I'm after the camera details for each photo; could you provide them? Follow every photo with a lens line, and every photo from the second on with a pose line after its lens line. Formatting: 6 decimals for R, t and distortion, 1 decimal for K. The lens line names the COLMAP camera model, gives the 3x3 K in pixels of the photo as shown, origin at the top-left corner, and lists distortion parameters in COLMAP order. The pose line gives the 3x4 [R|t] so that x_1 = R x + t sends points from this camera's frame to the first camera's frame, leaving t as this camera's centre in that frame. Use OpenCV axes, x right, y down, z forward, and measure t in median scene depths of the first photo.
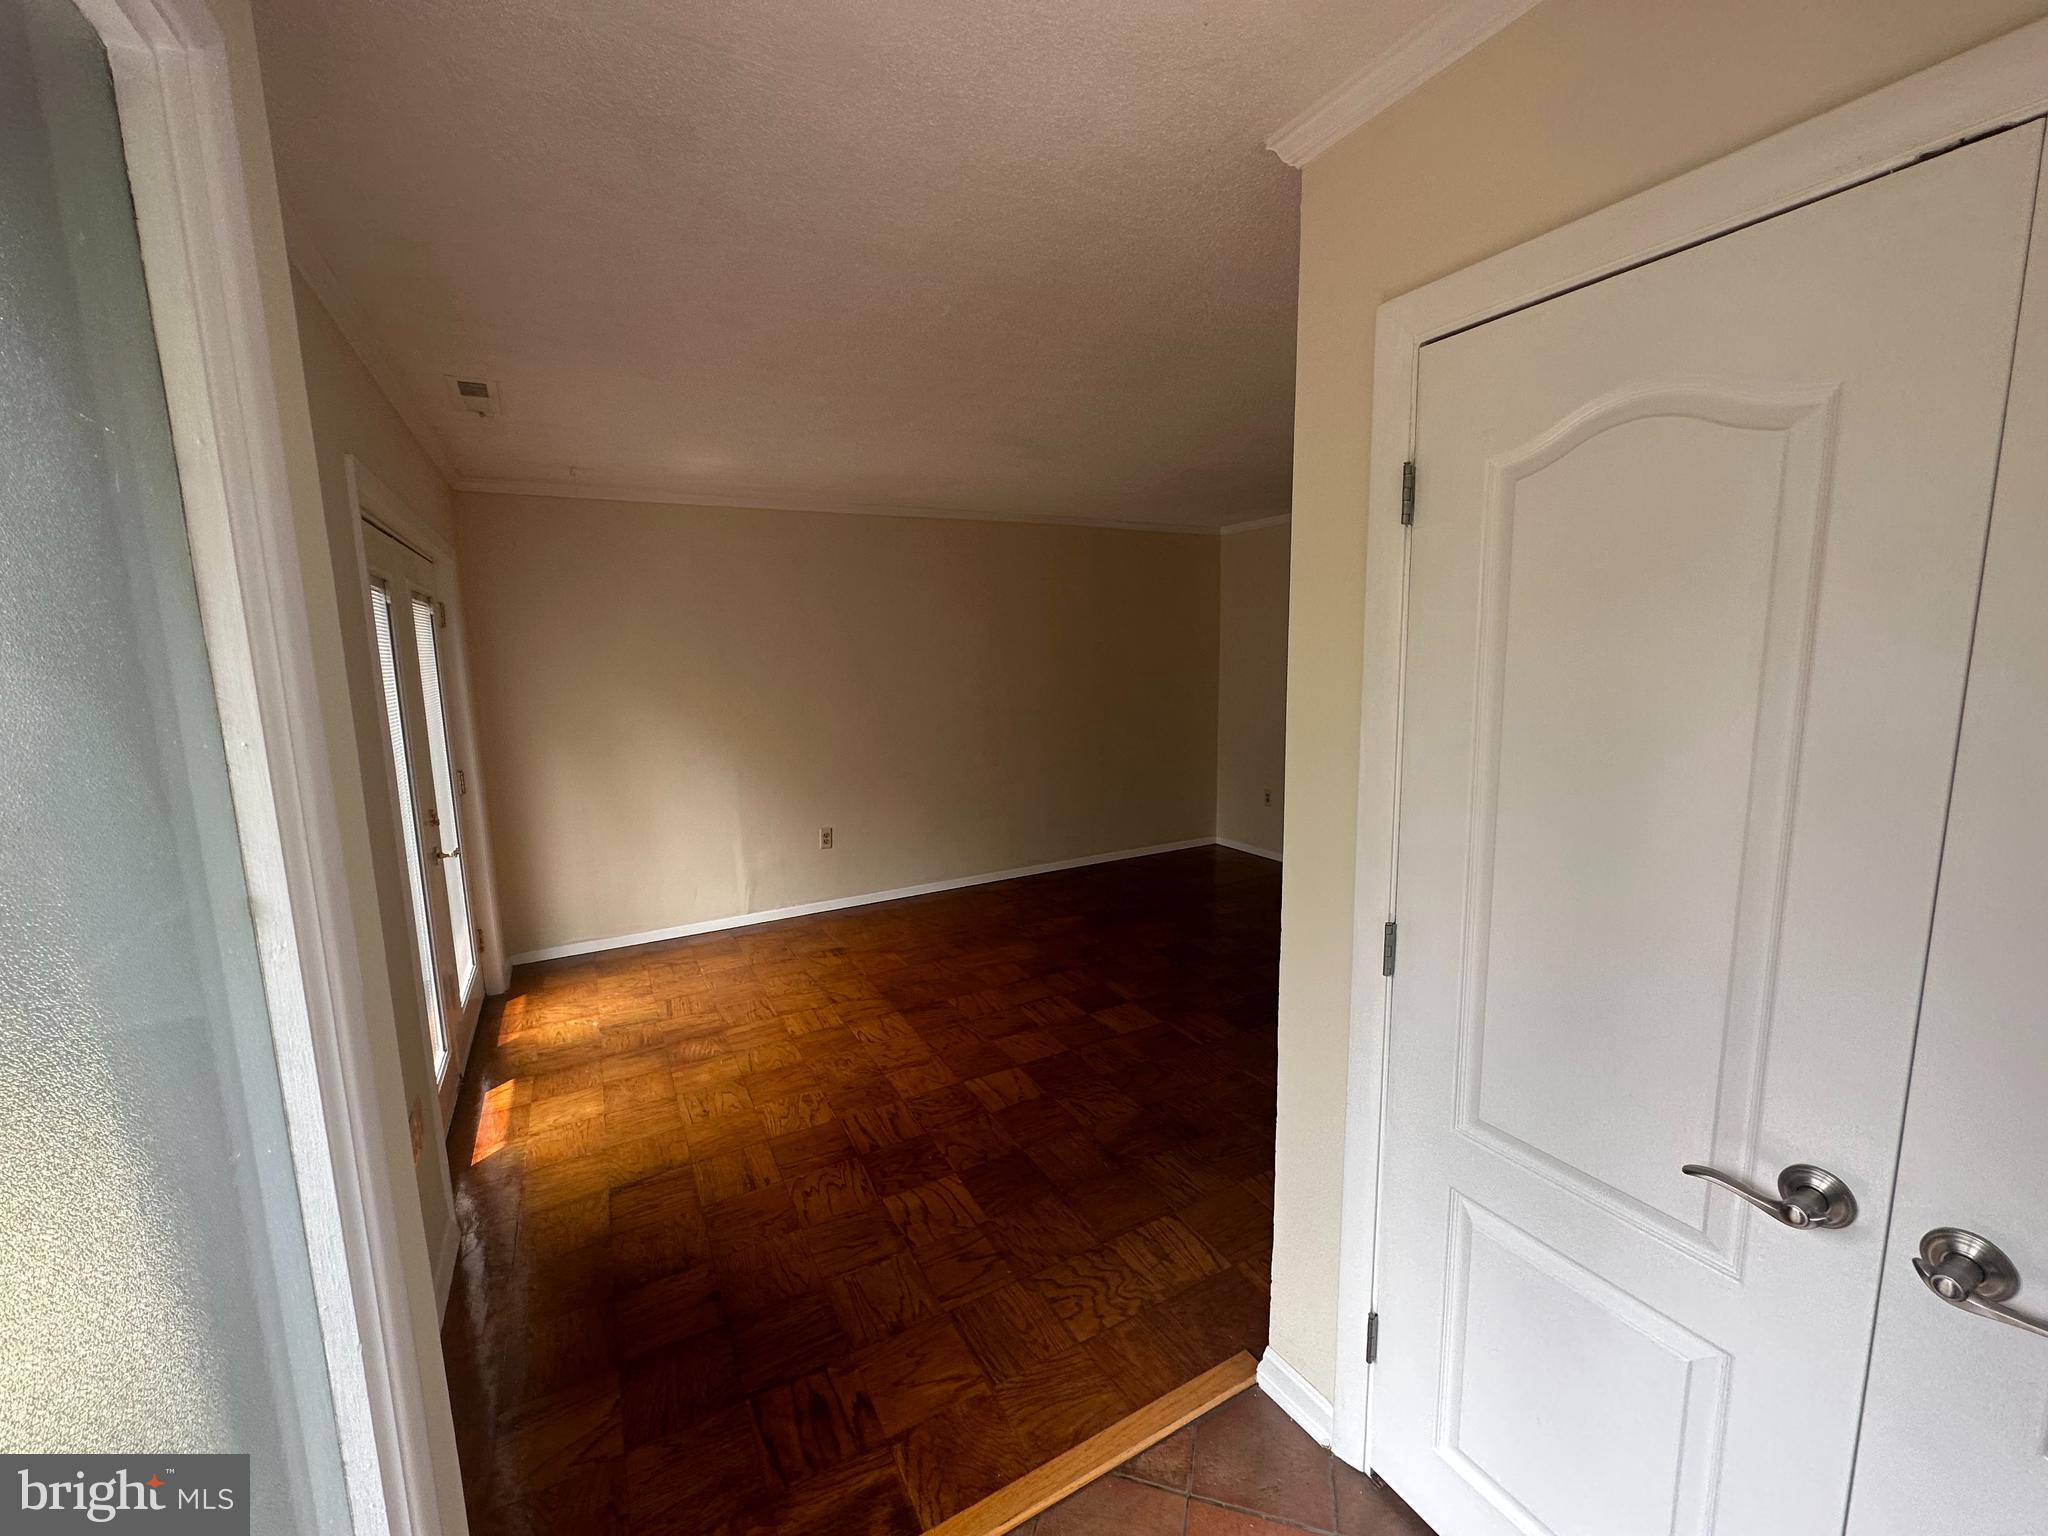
lens RADIAL K [[816.2, 0, 1035.6], [0, 816.2, 774.7], [0, 0, 1]] dist [-0.009908, 0.000590]
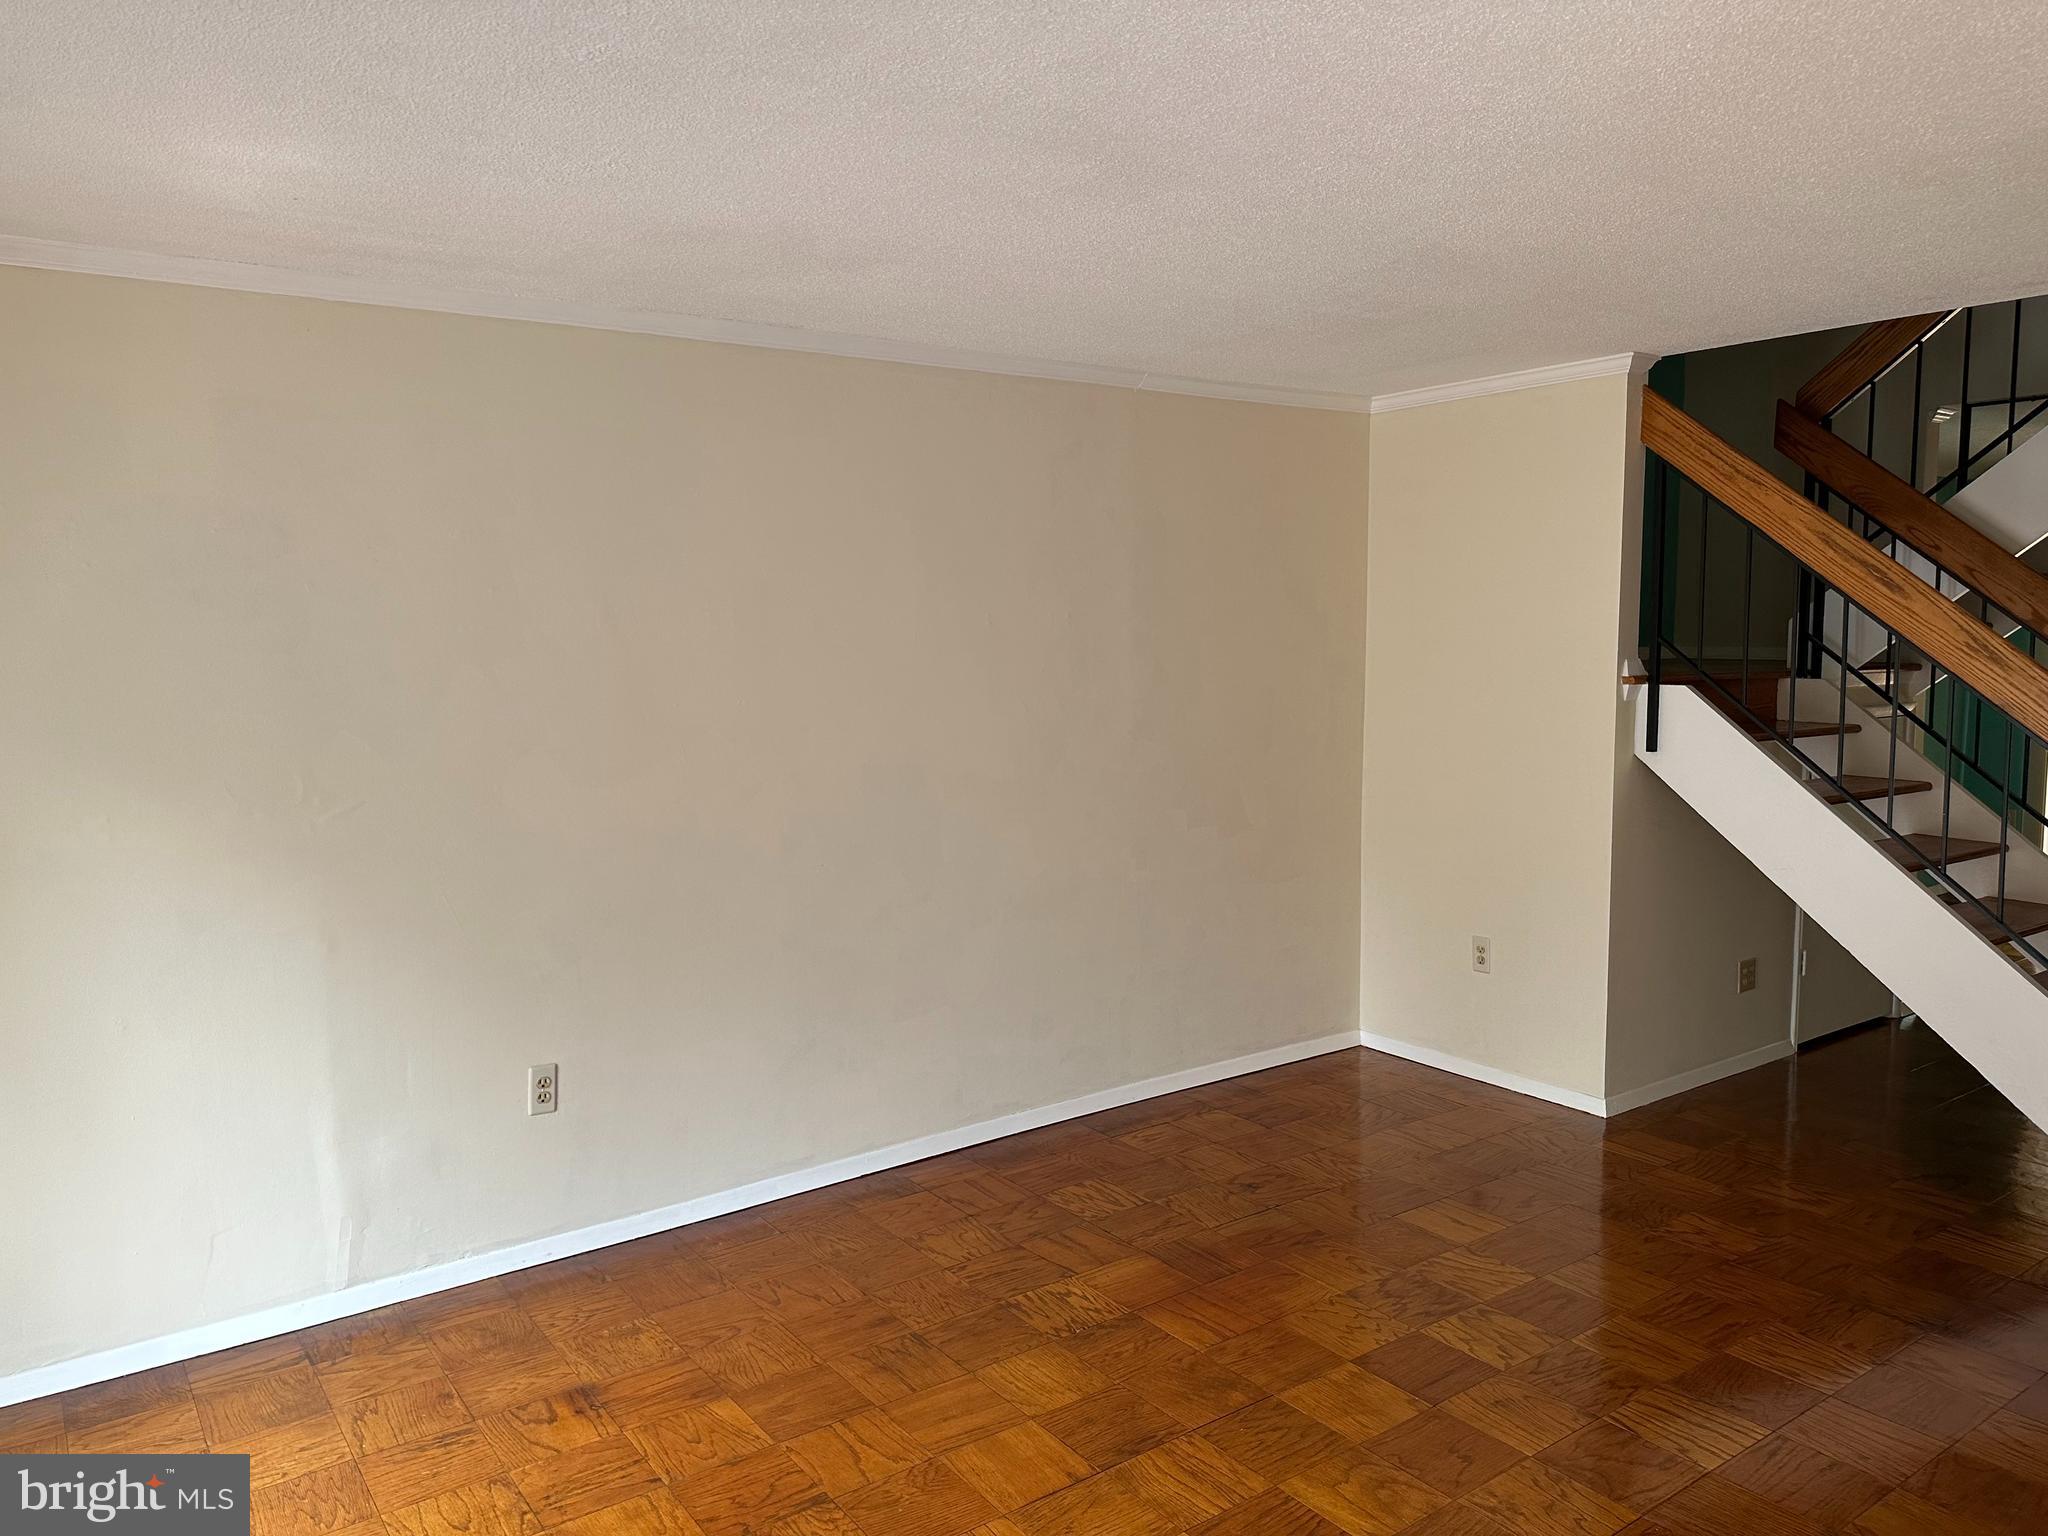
lens RADIAL K [[1434.4, 0, 1025.7], [0, 1434.4, 769.9], [0, 0, 1]] dist [0.043959, -0.060140]
pose [[0.993717, -0.003260, 0.111879, -0.102136], [0.009489, 0.998430, -0.055196, -0.048921], [-0.111523, 0.055911, 0.992188, 0.246138]]
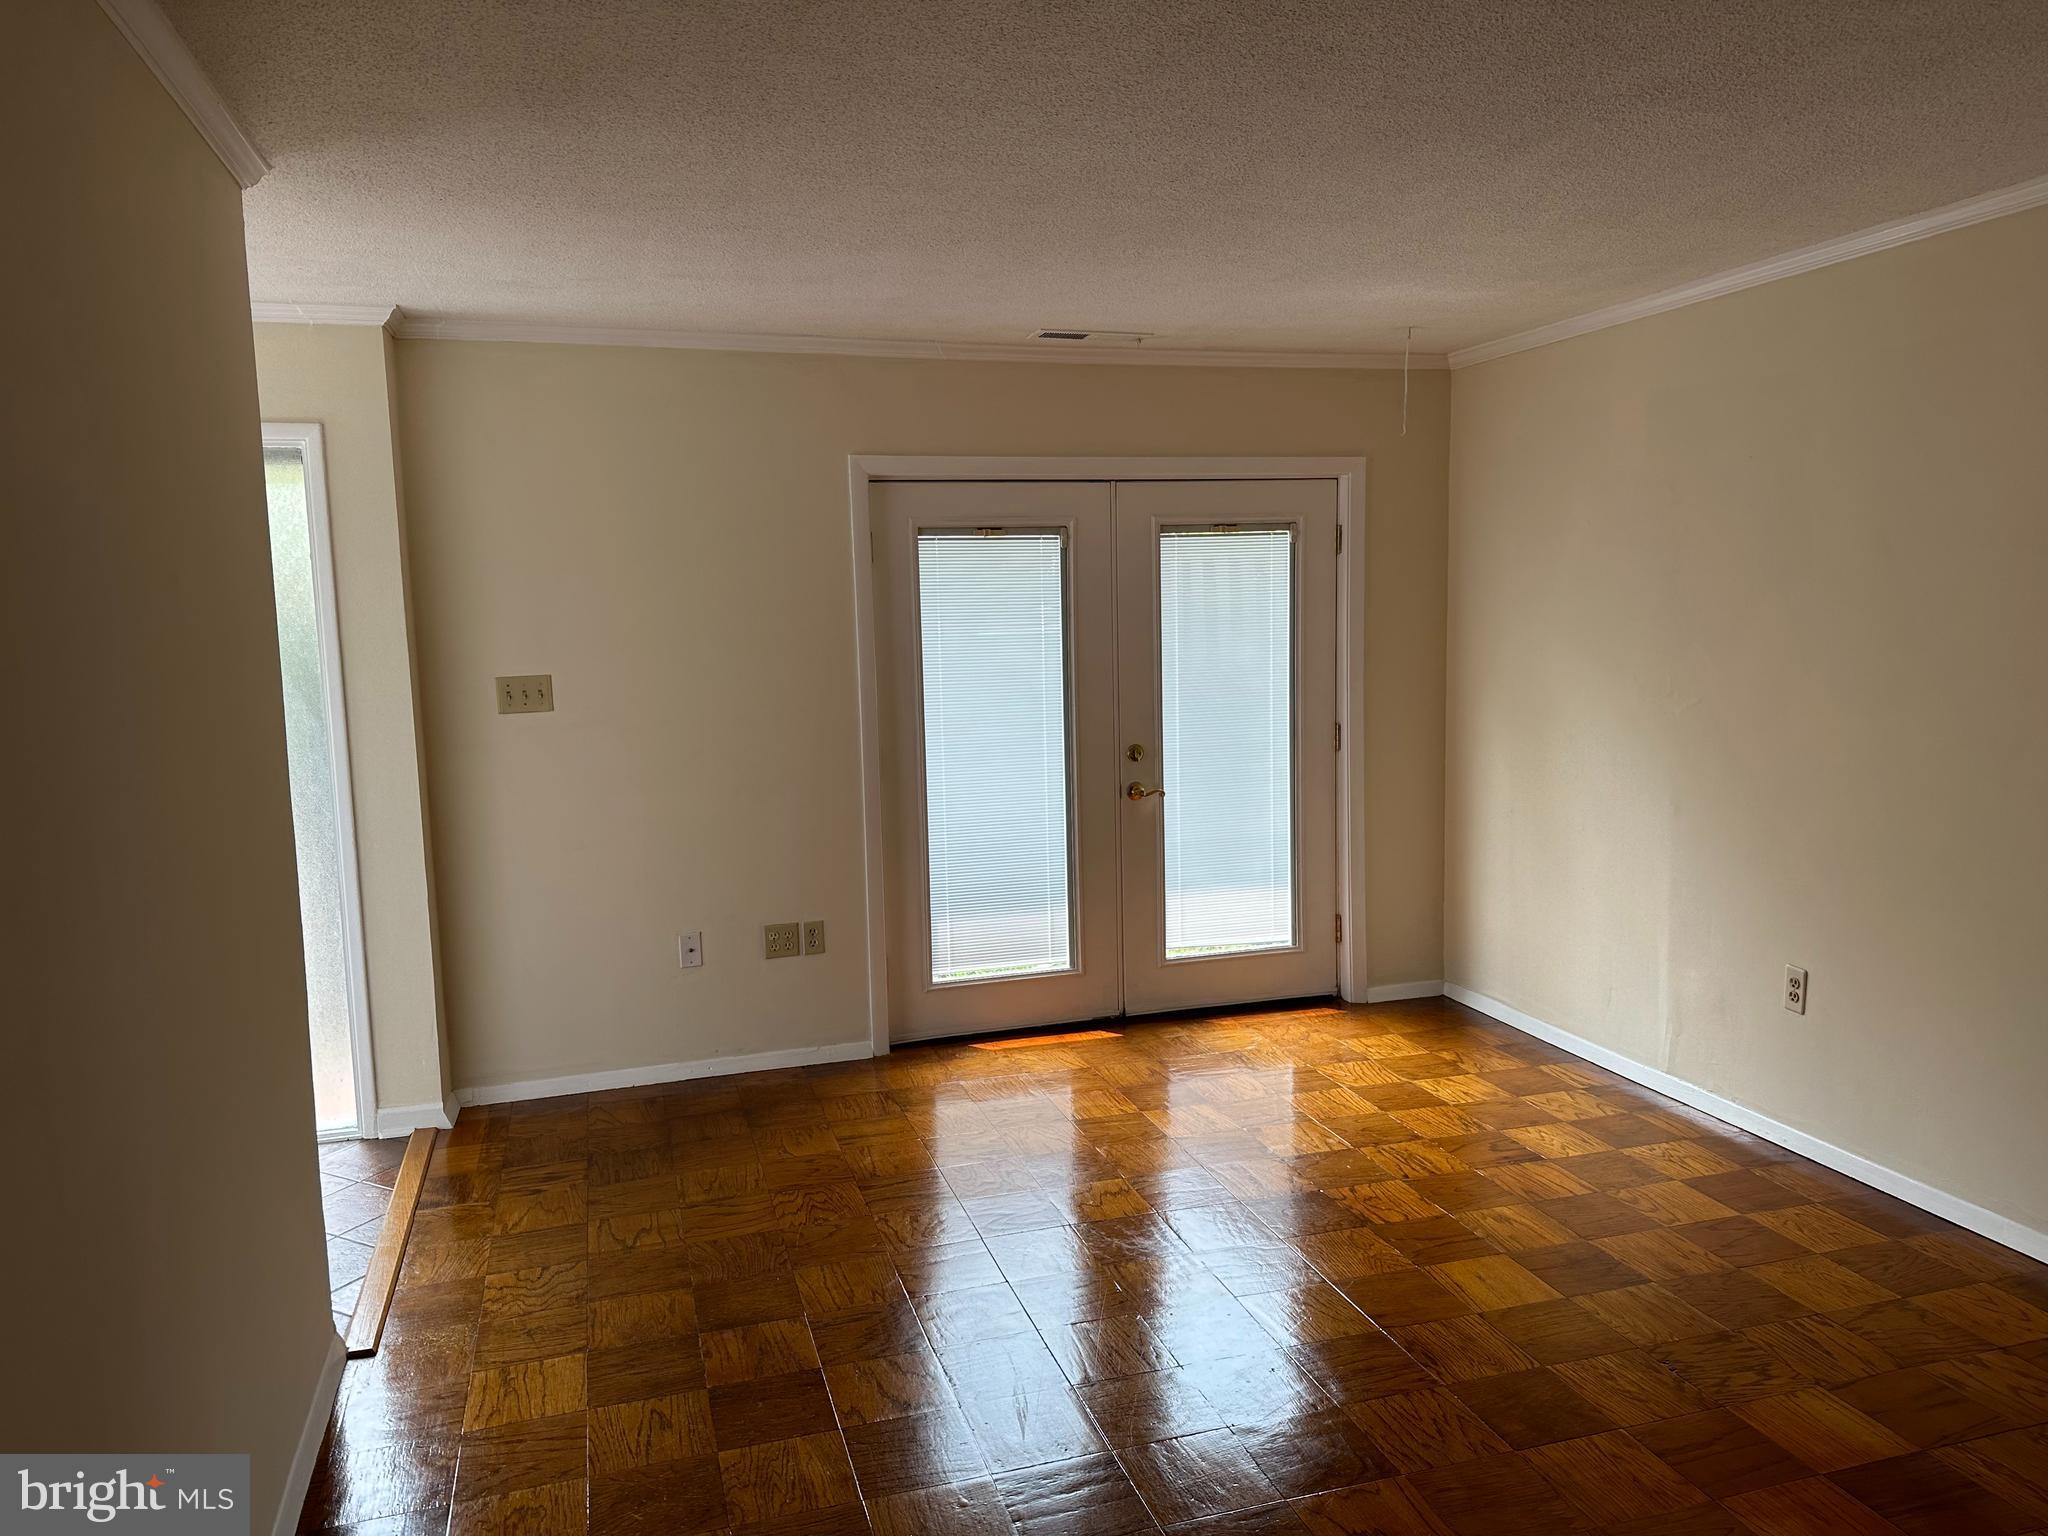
lens RADIAL K [[1434.4, 0, 1006.4], [0, 1434.4, 761.4], [0, 0, 1]] dist [0.043959, -0.060140]
pose [[-0.226827, 0.133708, -0.964713, 0.671832], [-0.122317, 0.978778, 0.164417, -0.139166], [0.966224, 0.155295, -0.205659, 0.805939]]
